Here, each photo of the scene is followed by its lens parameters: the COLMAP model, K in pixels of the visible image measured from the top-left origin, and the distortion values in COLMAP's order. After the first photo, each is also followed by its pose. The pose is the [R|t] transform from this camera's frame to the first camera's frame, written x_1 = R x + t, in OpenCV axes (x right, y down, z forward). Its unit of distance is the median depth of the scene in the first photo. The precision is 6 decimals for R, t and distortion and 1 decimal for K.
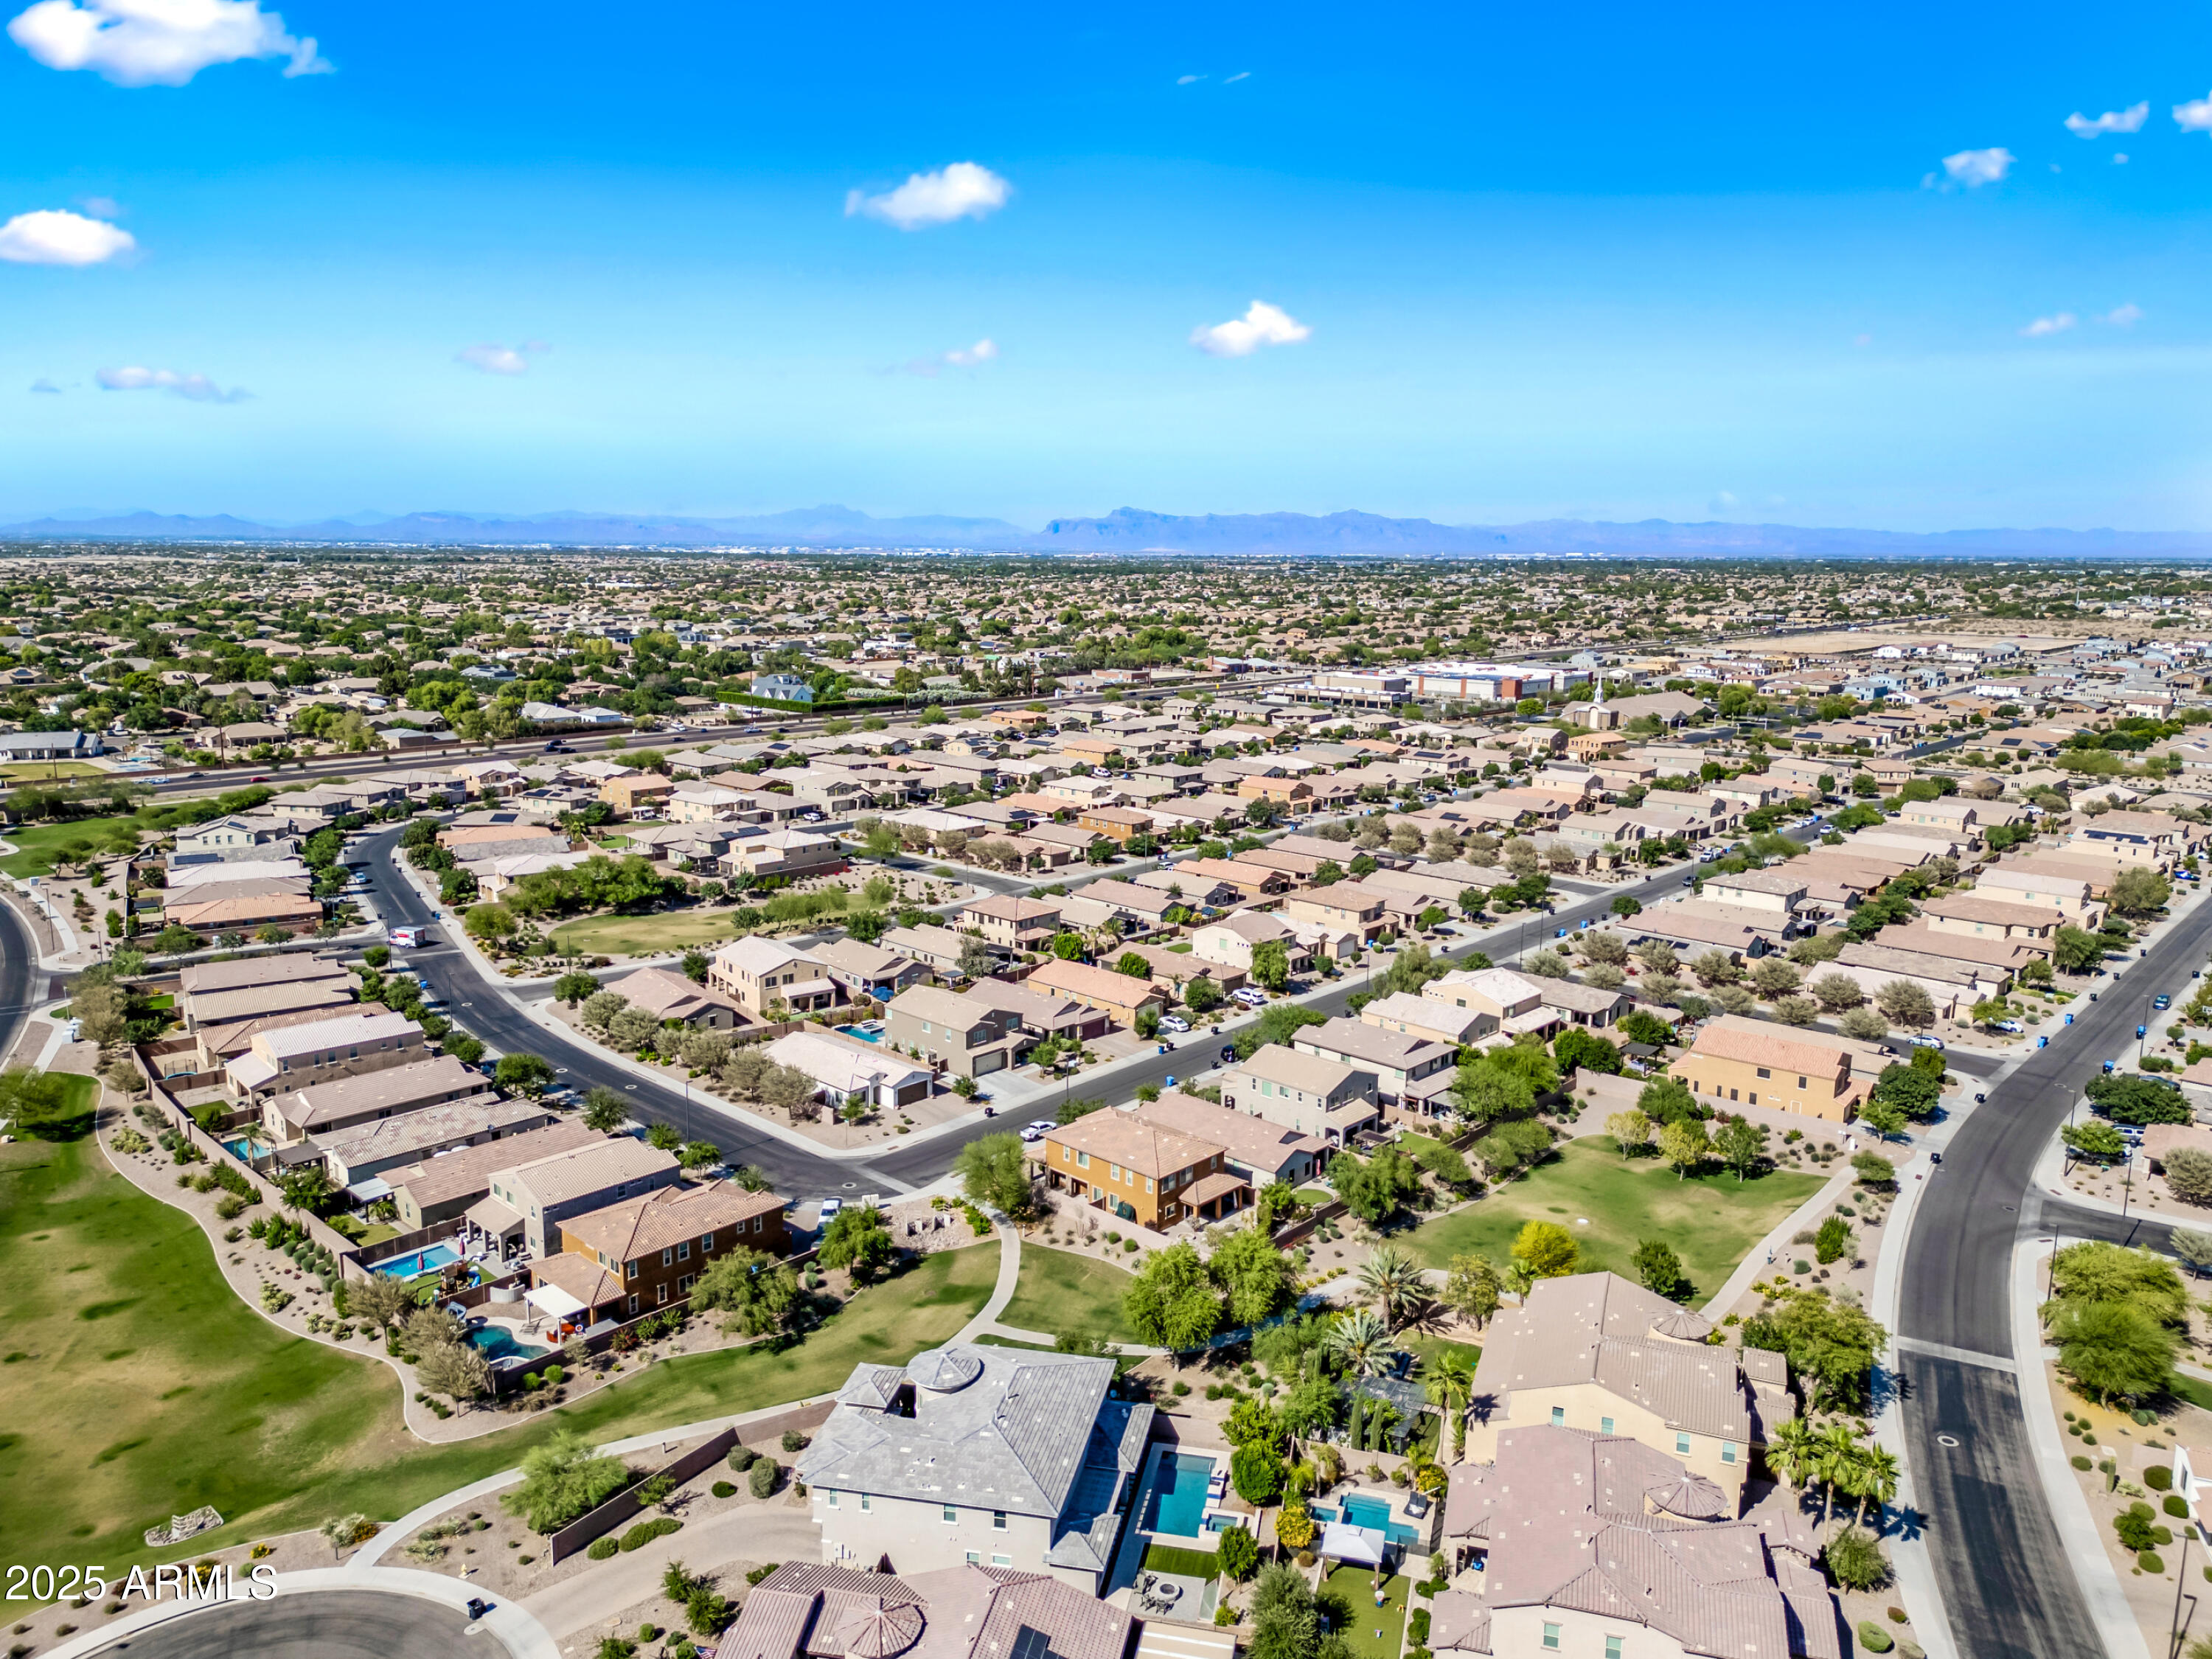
lens RADIAL K [[1547.4, 0, 1106.0], [0, 1547.4, 829.5], [0, 0, 1]] dist [0.076654, -0.077241]
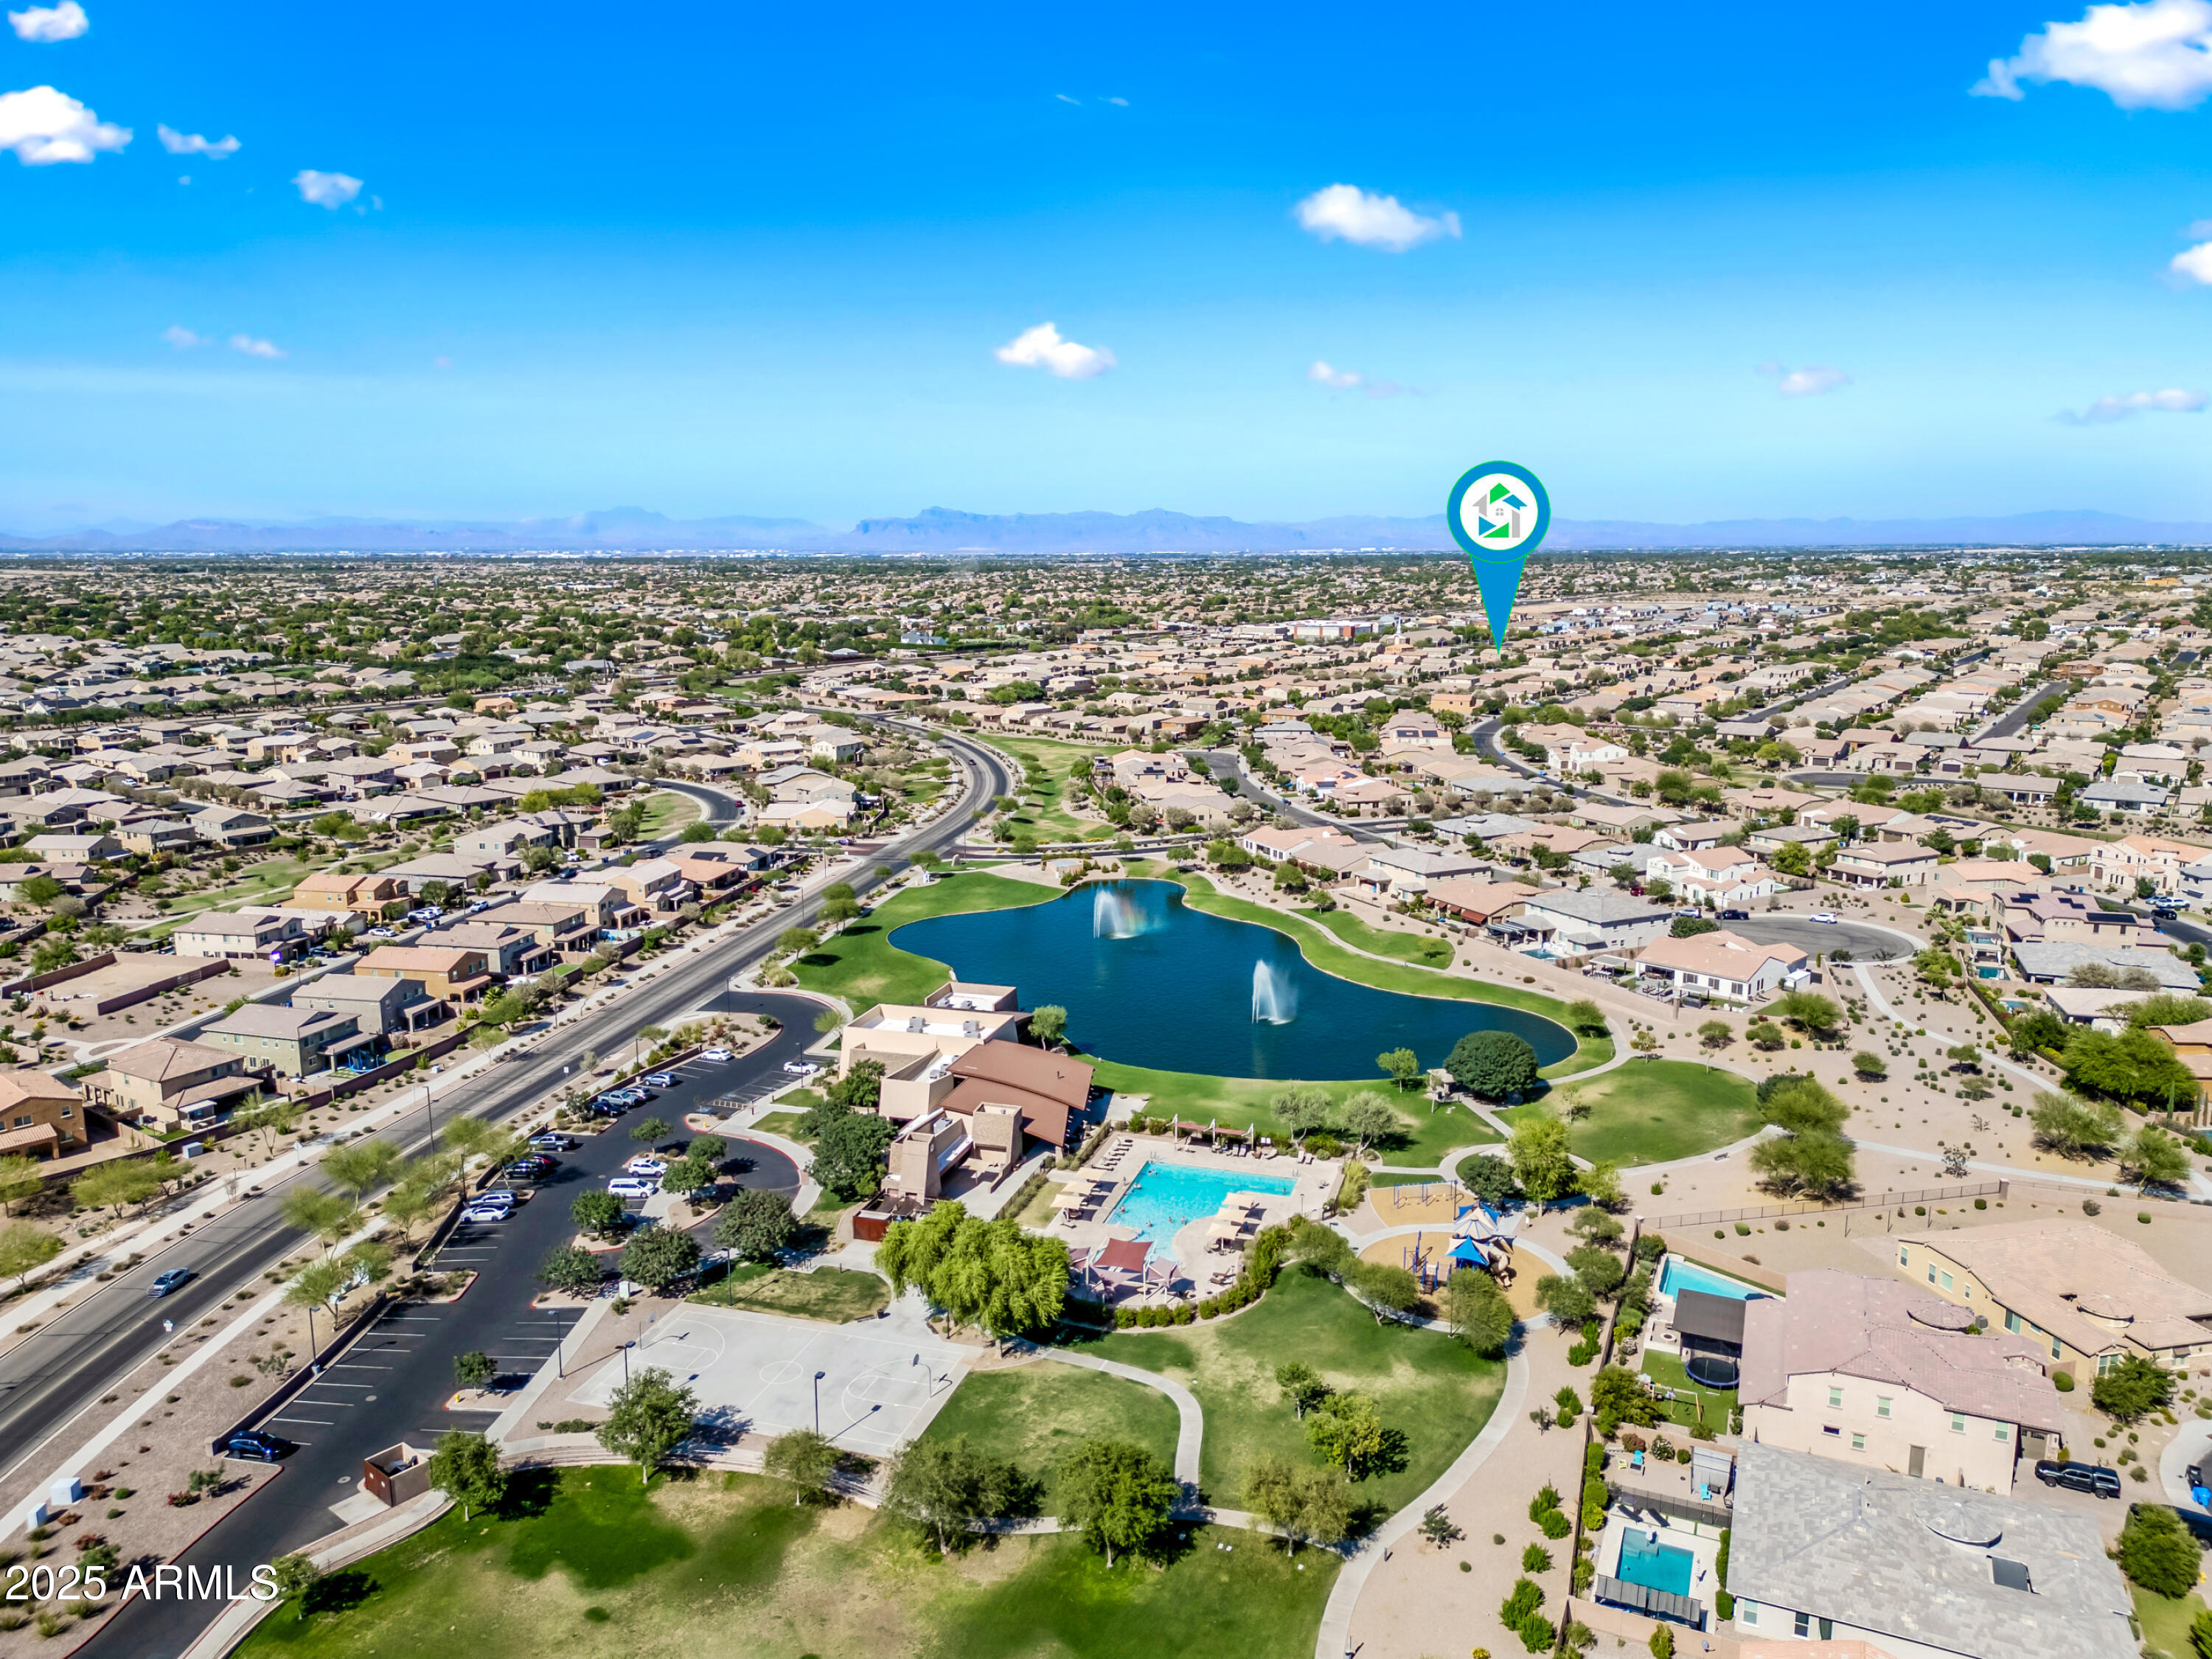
lens RADIAL K [[1547.4, 0, 1106.0], [0, 1547.4, 829.5], [0, 0, 1]] dist [0.076654, -0.077241]
pose [[0.992310, -0.035266, 0.118644, -0.151122], [0.035150, 0.999377, 0.003069, 0.079546], [-0.118678, 0.001125, 0.992932, -0.464762]]
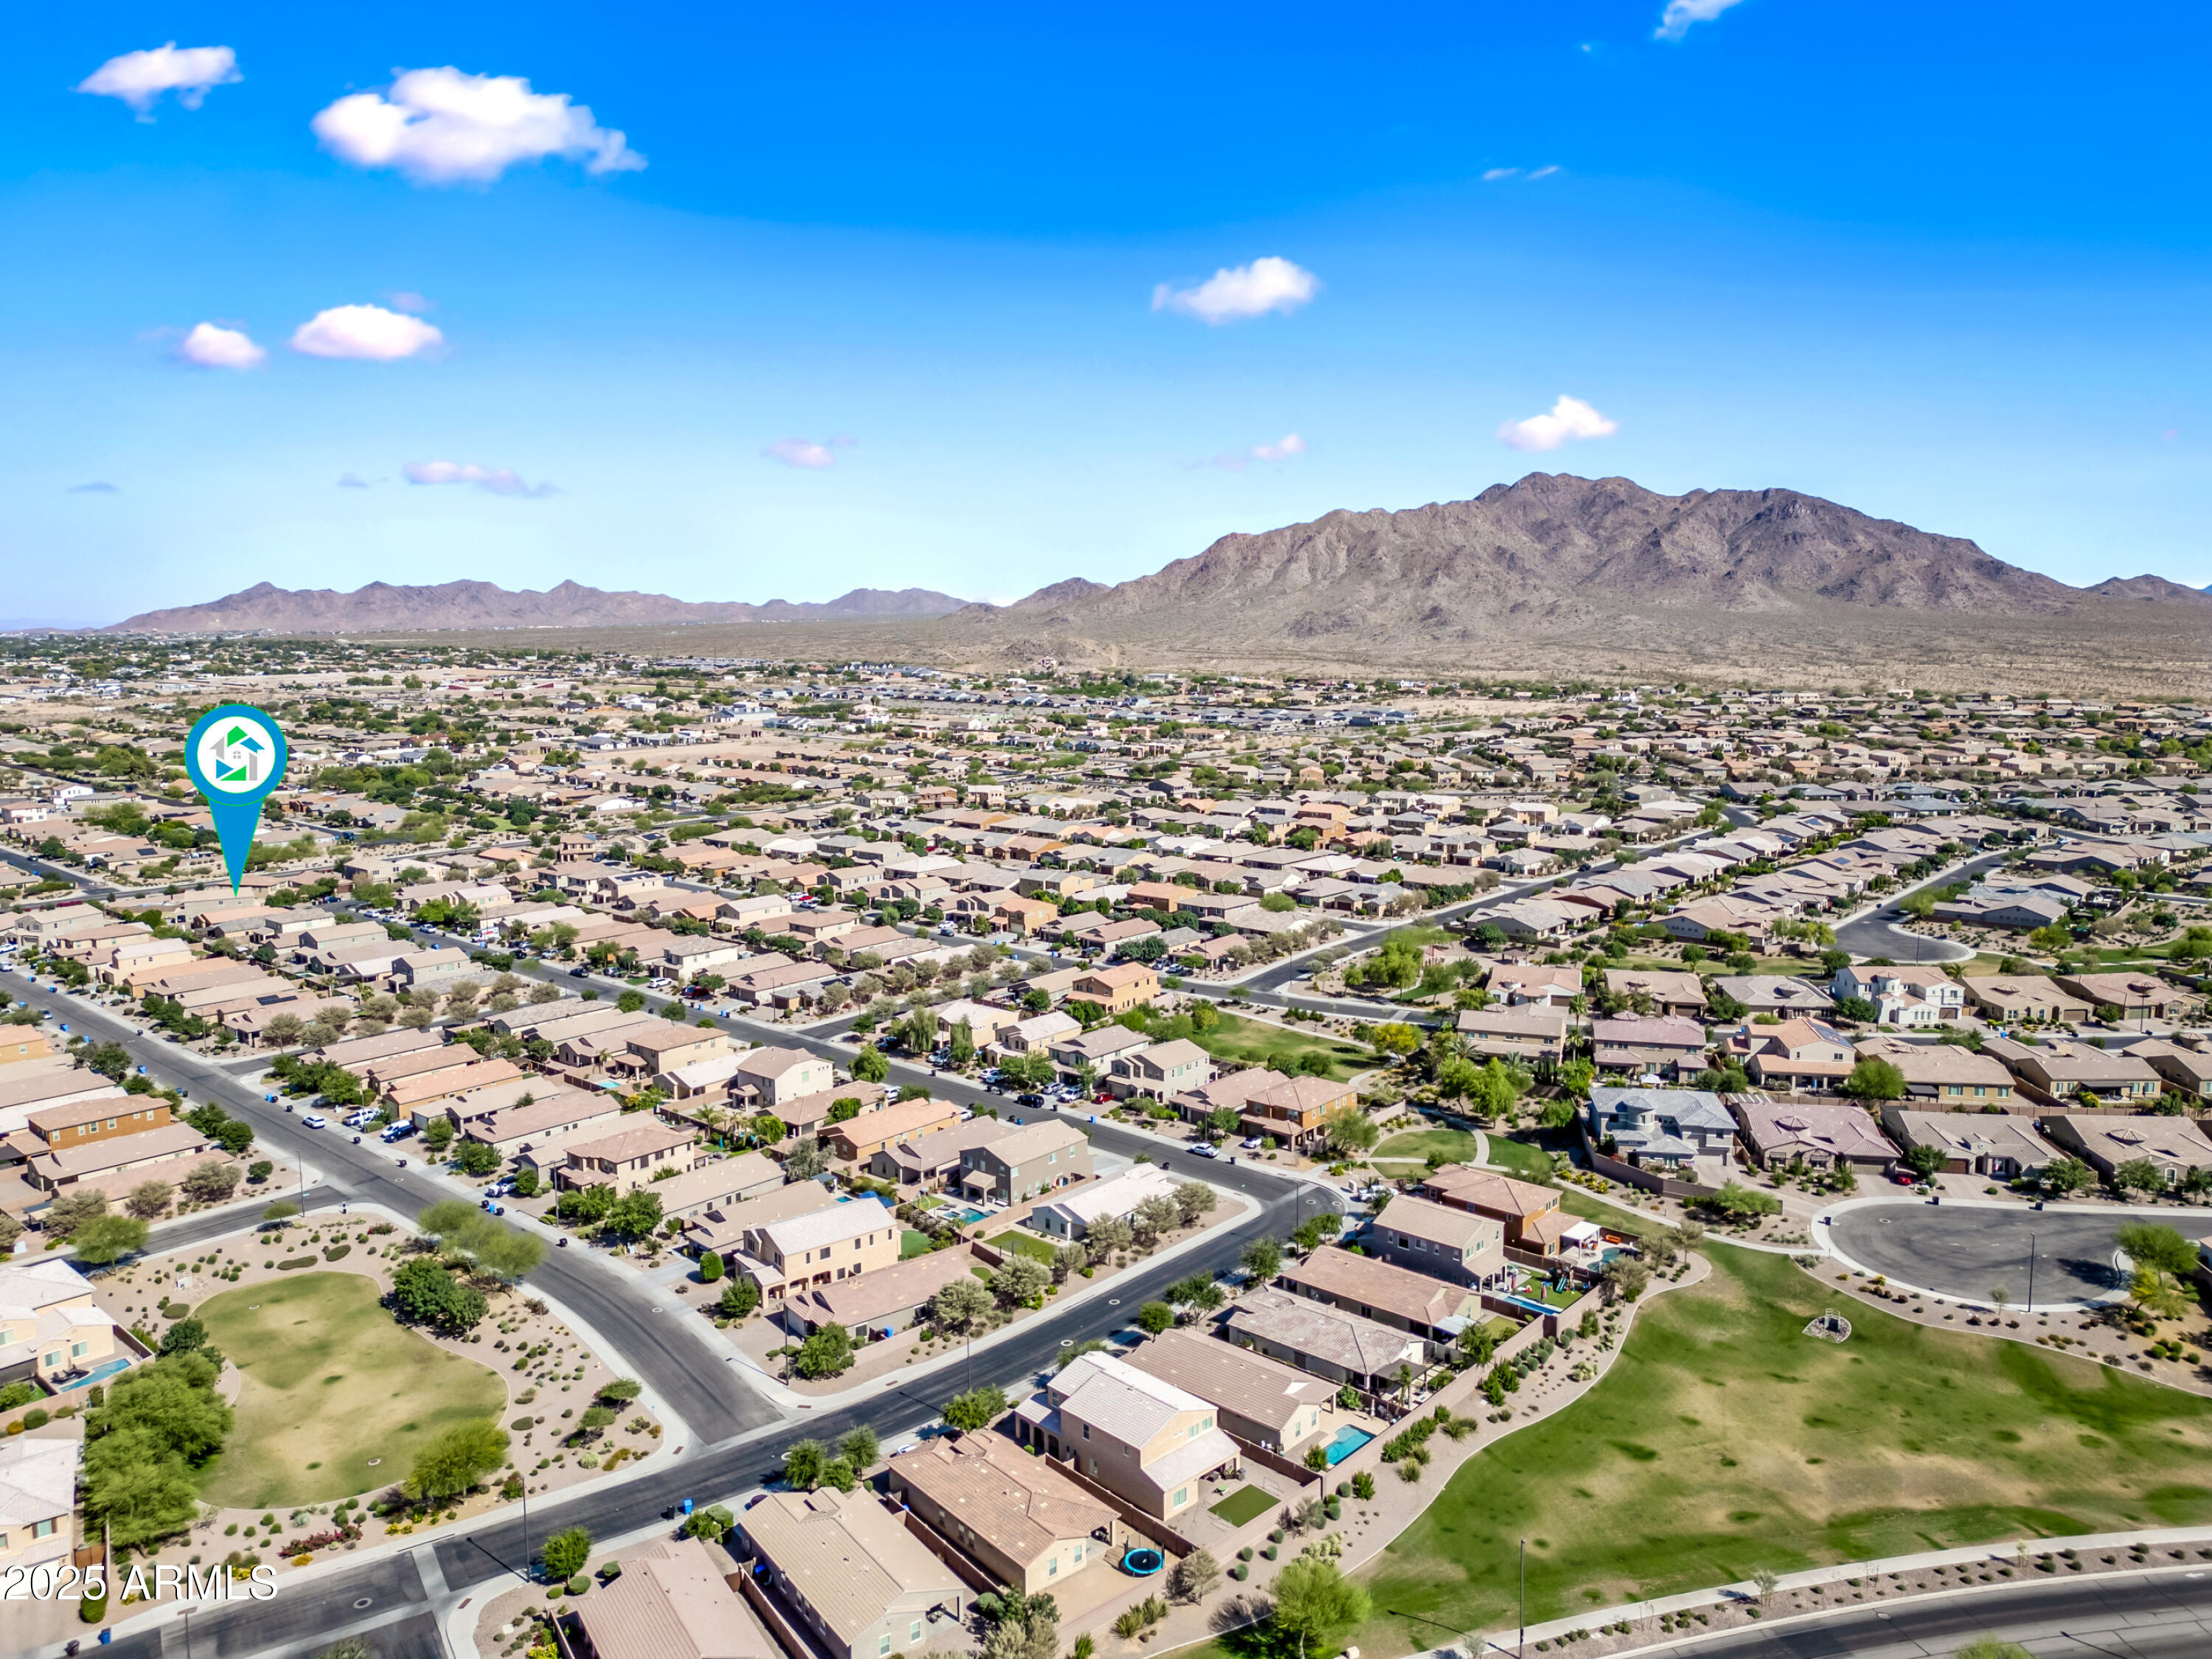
lens RADIAL K [[1547.4, 0, 1106.0], [0, 1547.4, 829.5], [0, 0, 1]] dist [0.076654, -0.077241]
pose [[-0.030530, -0.144119, 0.989089, -0.258246], [0.186819, 0.971290, 0.147292, -0.056594], [-0.981920, 0.189278, -0.002729, 0.199253]]
